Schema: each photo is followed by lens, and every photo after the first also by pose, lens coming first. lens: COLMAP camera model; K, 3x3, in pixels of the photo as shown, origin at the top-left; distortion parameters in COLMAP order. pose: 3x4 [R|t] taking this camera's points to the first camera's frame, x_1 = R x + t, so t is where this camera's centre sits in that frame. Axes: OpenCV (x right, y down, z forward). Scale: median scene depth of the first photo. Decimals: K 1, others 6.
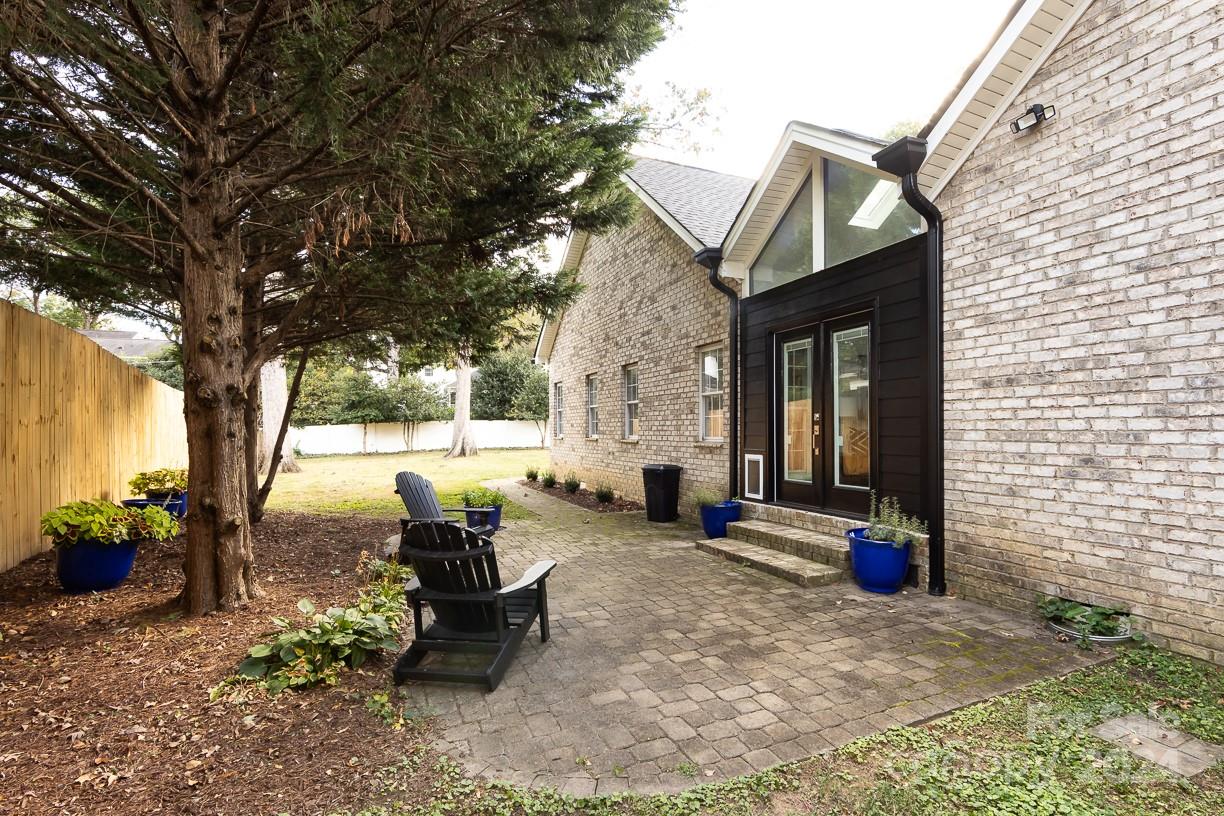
lens RADIAL K [[783.6, 0, 607.2], [0, 783.6, 448.2], [0, 0, 1]] dist [-0.000179, 0.000474]
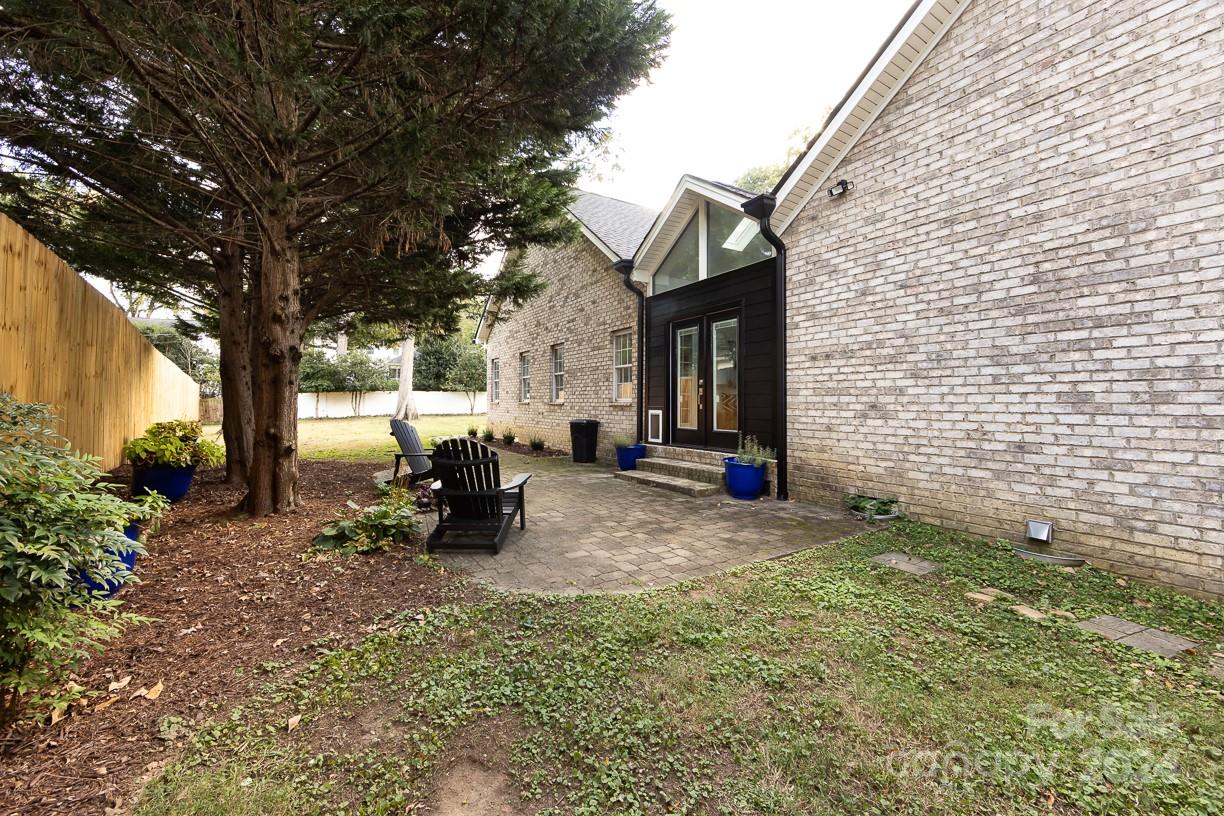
lens RADIAL K [[655.0, 0, 613.6], [0, 655.0, 402.0], [0, 0, 1]] dist [0.004789, 0.000405]
pose [[0.988984, 0.011200, 0.147601, -0.090791], [-0.007081, 0.999571, -0.028405, 0.044408], [-0.147856, 0.027047, 0.988639, -0.208454]]
